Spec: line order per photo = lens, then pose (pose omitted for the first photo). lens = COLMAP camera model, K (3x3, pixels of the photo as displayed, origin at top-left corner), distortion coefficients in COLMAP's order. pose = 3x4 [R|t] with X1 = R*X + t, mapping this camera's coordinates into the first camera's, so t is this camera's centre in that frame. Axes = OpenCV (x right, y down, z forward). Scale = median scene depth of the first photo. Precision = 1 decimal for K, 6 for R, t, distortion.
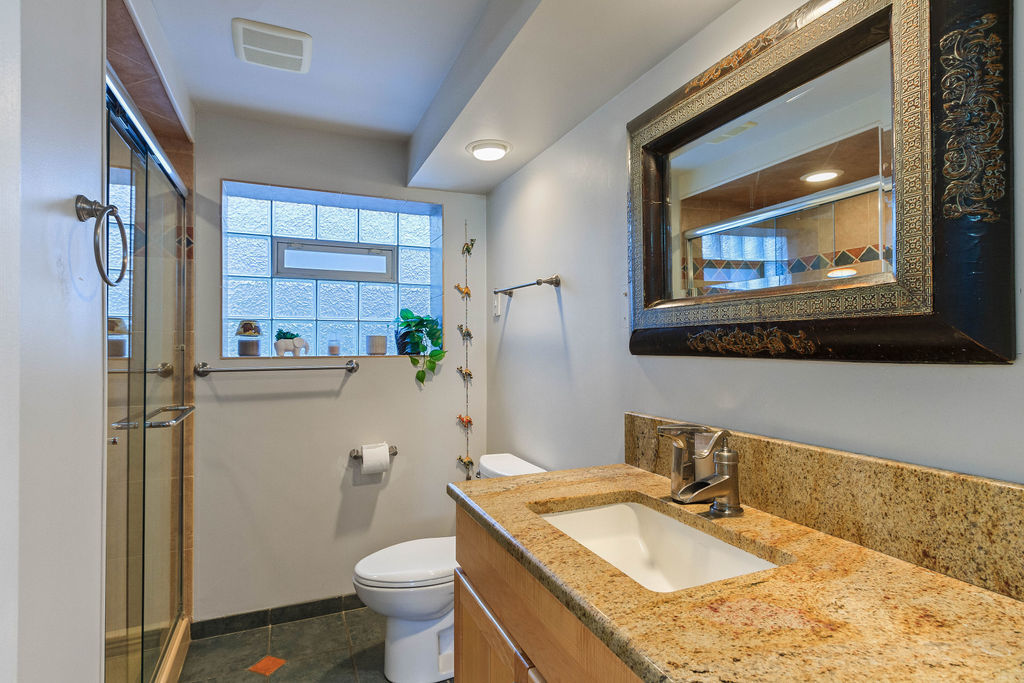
lens RADIAL K [[534.0, 0, 512.1], [0, 534.0, 338.1], [0, 0, 1]] dist [0.002084, 0.000307]
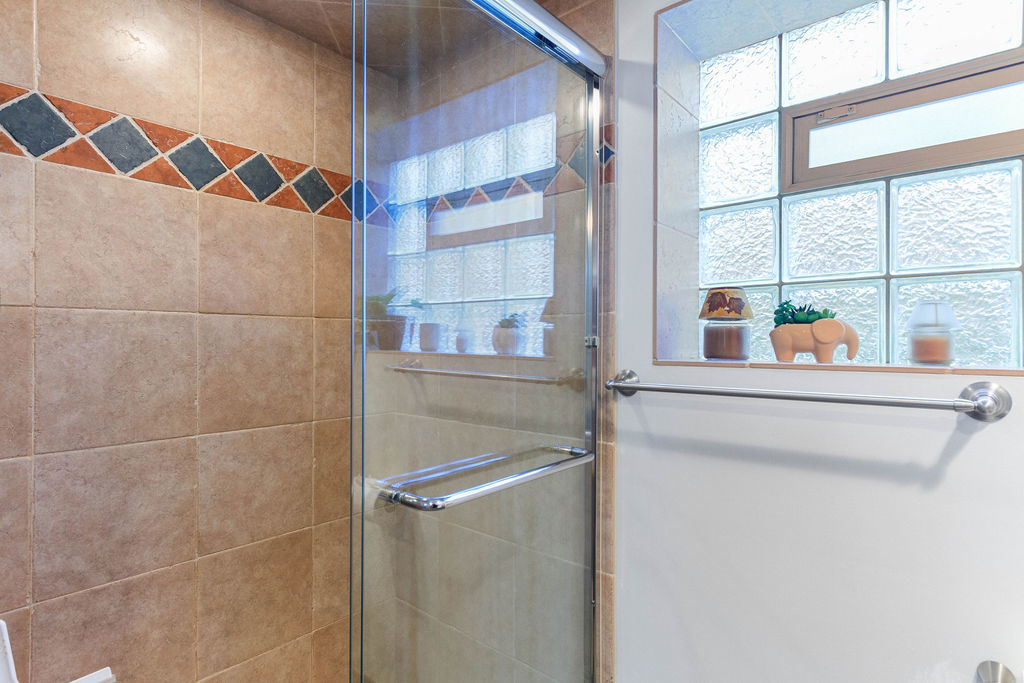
lens RADIAL K [[534.0, 0, 512.1], [0, 534.0, 338.1], [0, 0, 1]] dist [0.002084, 0.000307]
pose [[0.450229, -0.000220, -0.892913, -0.140126], [0.010316, 0.999935, 0.004956, 0.009214], [0.892854, -0.011442, 0.450201, 0.604534]]
